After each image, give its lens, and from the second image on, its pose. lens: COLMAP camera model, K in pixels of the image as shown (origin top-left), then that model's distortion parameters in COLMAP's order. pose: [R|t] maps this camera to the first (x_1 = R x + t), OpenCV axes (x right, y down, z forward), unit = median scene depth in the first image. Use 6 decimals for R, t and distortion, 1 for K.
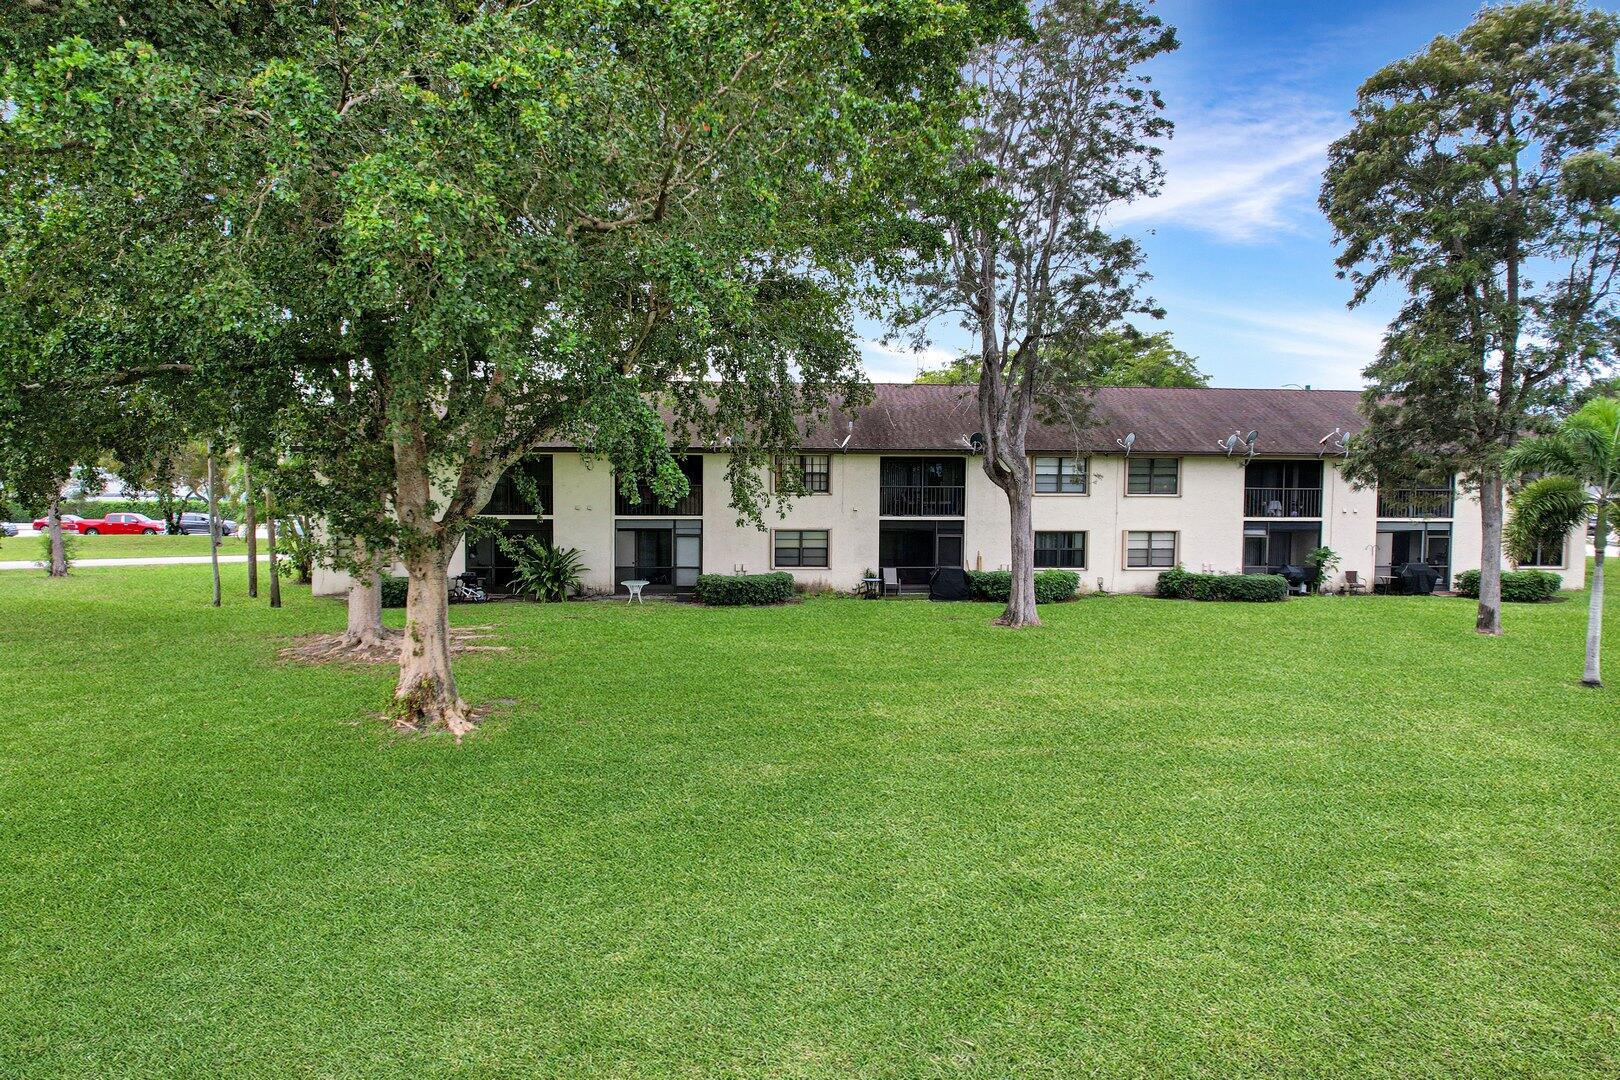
lens RADIAL K [[1024.7, 0, 810.0], [0, 1024.7, 540.0], [0, 0, 1]] dist [-0.004422, -0.001602]
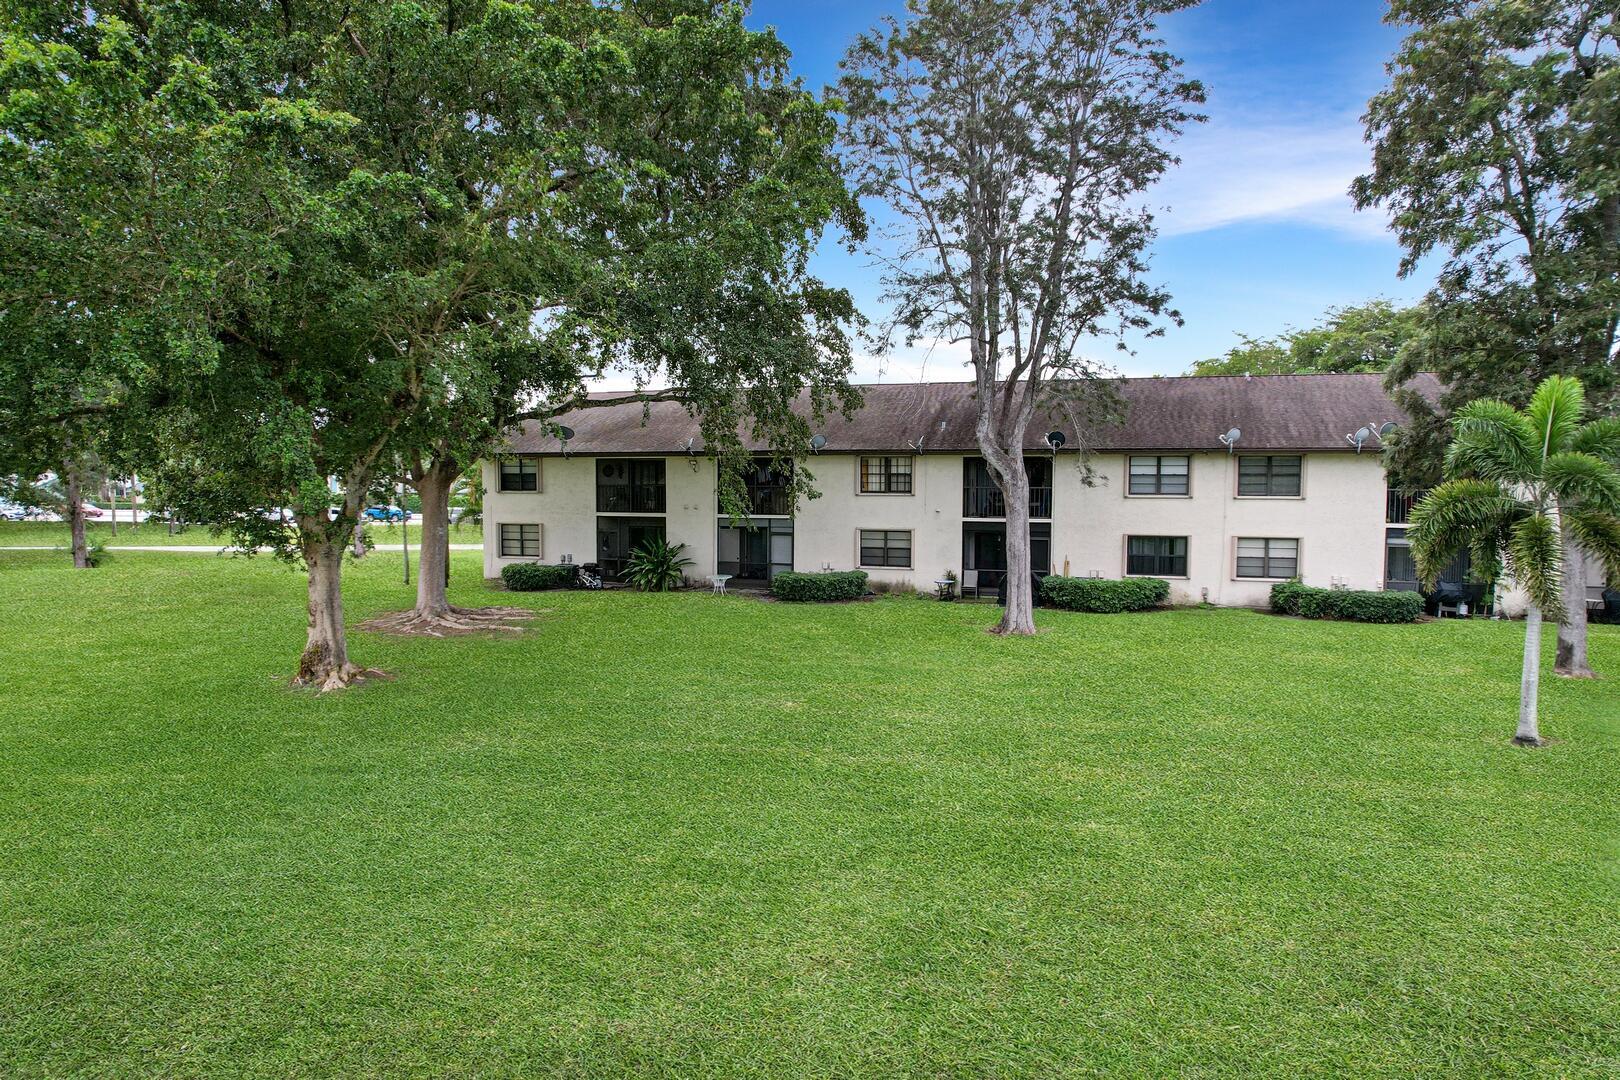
lens RADIAL K [[1024.7, 0, 810.0], [0, 1024.7, 540.0], [0, 0, 1]] dist [-0.004422, -0.001602]
pose [[0.928610, 0.019289, -0.370556, 0.298368], [-0.017825, 0.999814, 0.007374, -0.006255], [0.370629, -0.000243, 0.928781, 0.028391]]
